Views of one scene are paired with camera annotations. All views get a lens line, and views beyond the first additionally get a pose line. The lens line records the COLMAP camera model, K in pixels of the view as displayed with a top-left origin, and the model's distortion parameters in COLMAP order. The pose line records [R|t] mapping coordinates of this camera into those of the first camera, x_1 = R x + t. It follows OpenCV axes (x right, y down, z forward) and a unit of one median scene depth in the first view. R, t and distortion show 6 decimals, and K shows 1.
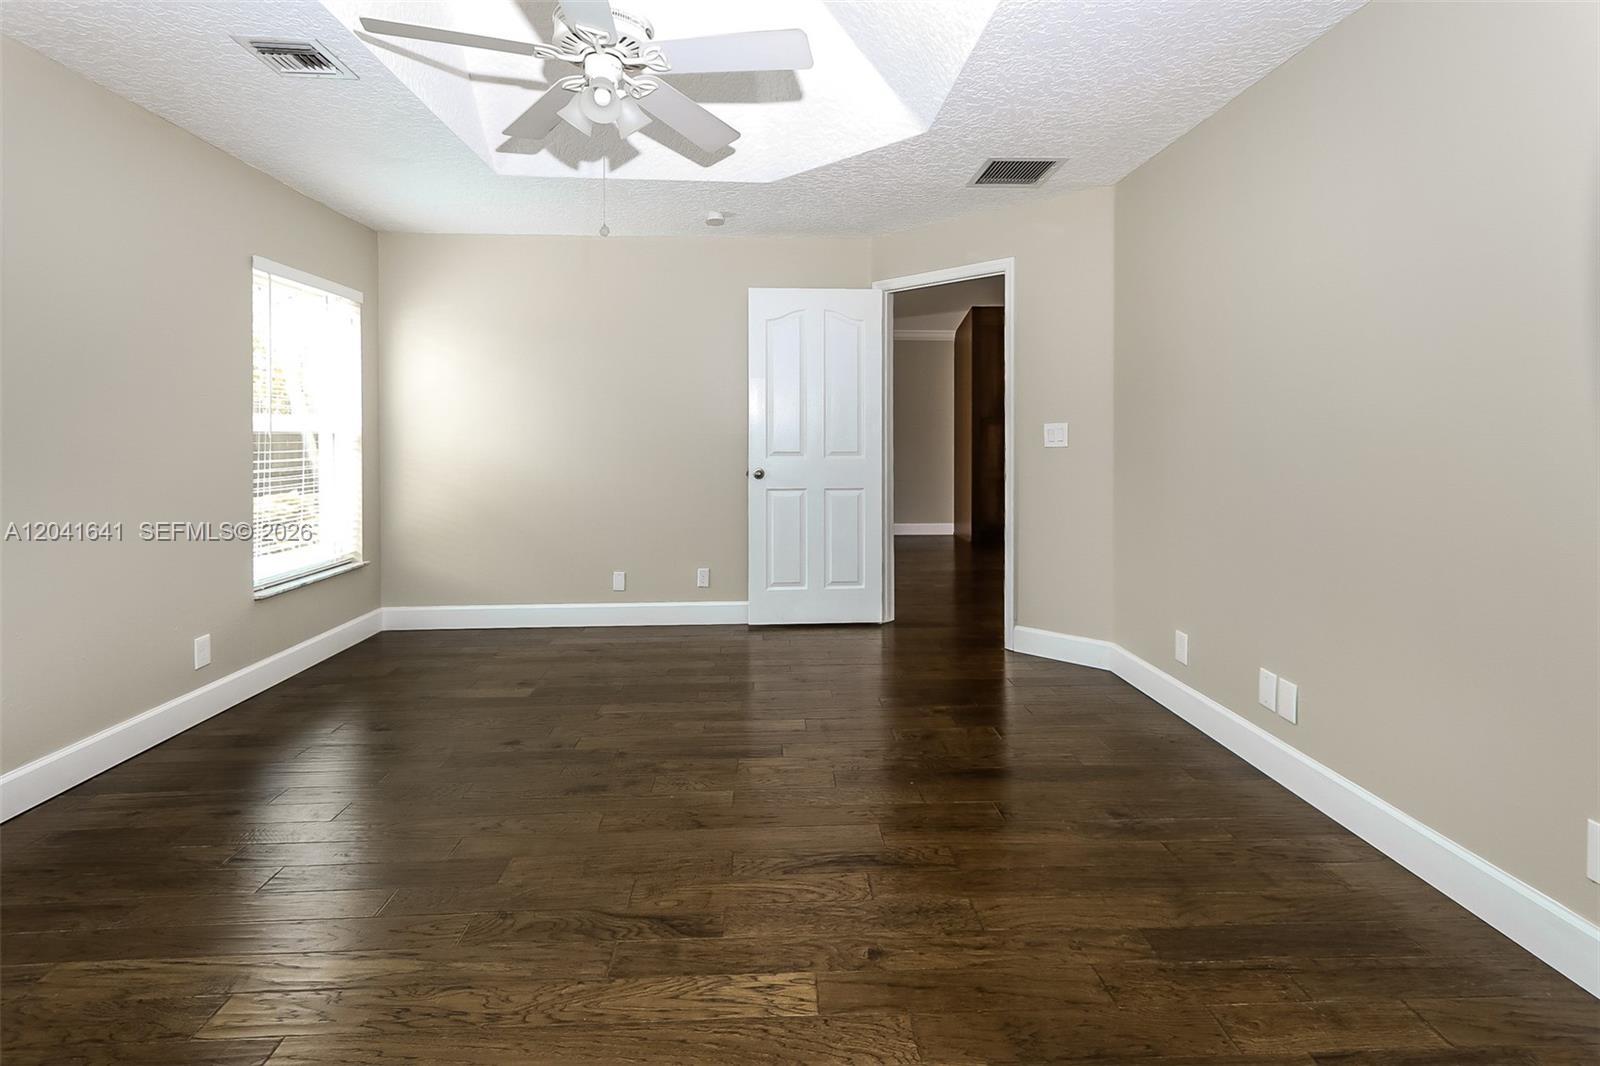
lens RADIAL K [[758.0, 0, 799.5], [0, 758.0, 481.2], [0, 0, 1]] dist [0.000859, 0.000508]
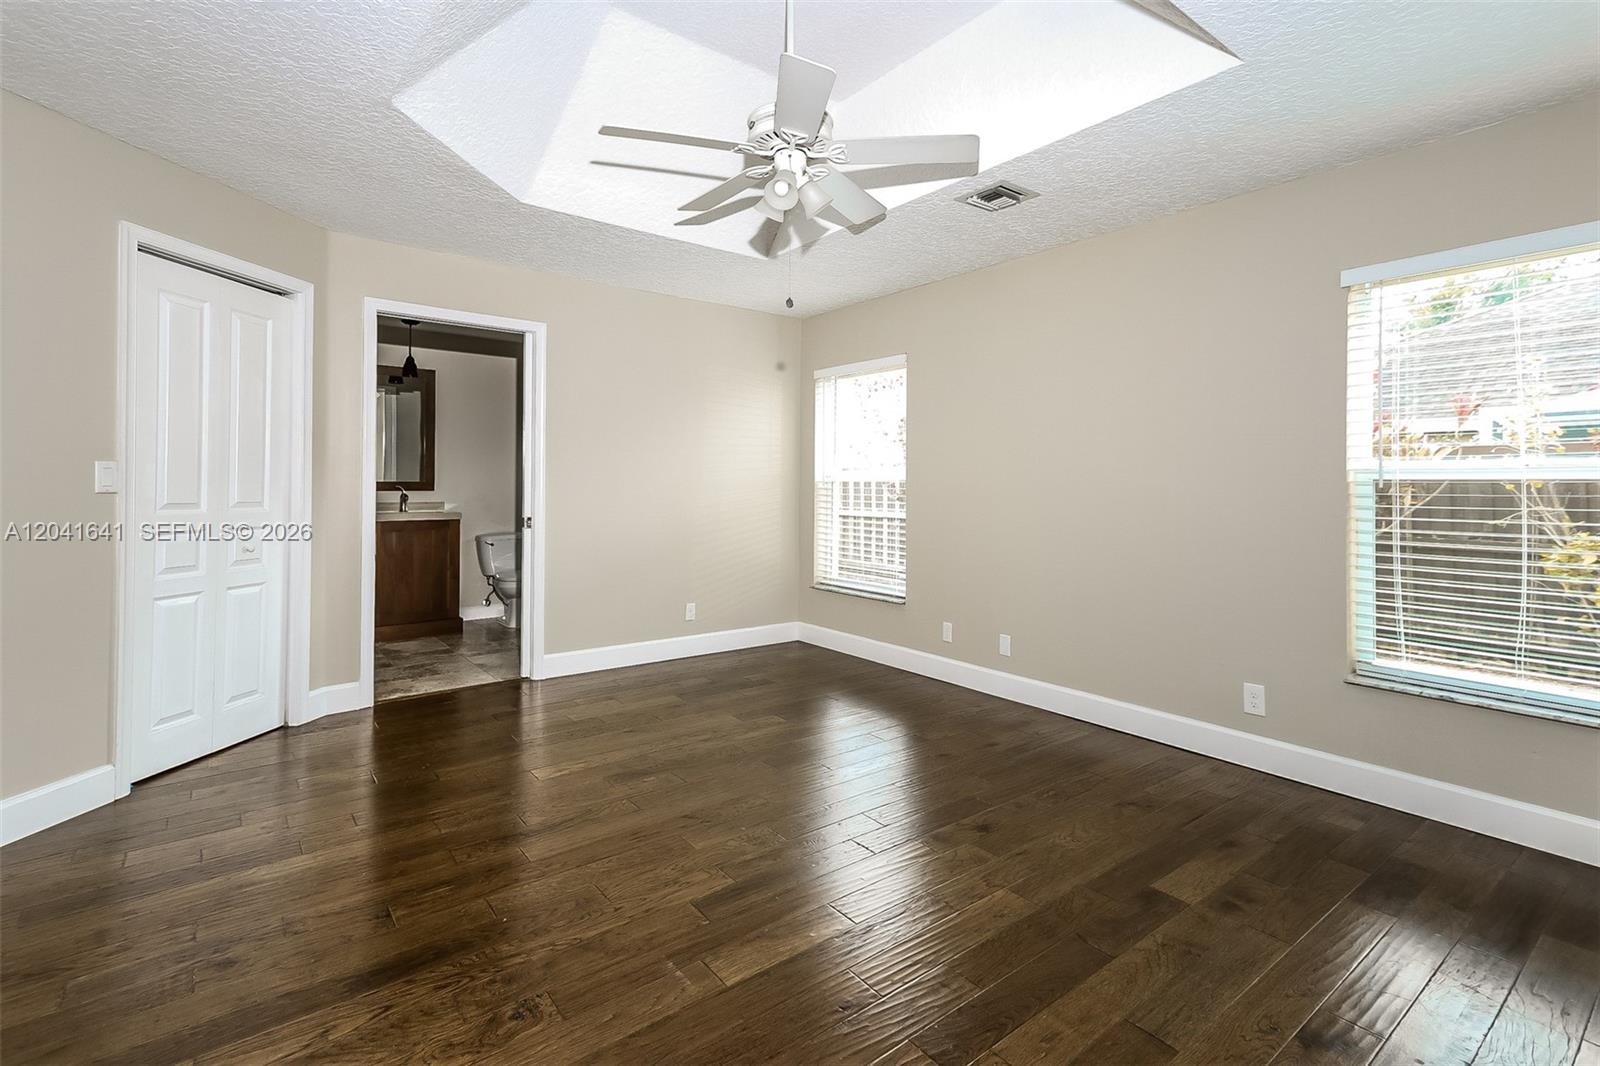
lens RADIAL K [[758.0, 0, 799.5], [0, 758.0, 481.2], [0, 0, 1]] dist [0.000859, 0.000508]
pose [[-0.822761, -0.006530, -0.568350, 0.465784], [-0.038851, 0.998241, 0.044772, -0.140754], [0.567058, 0.058917, -0.821568, 2.406764]]
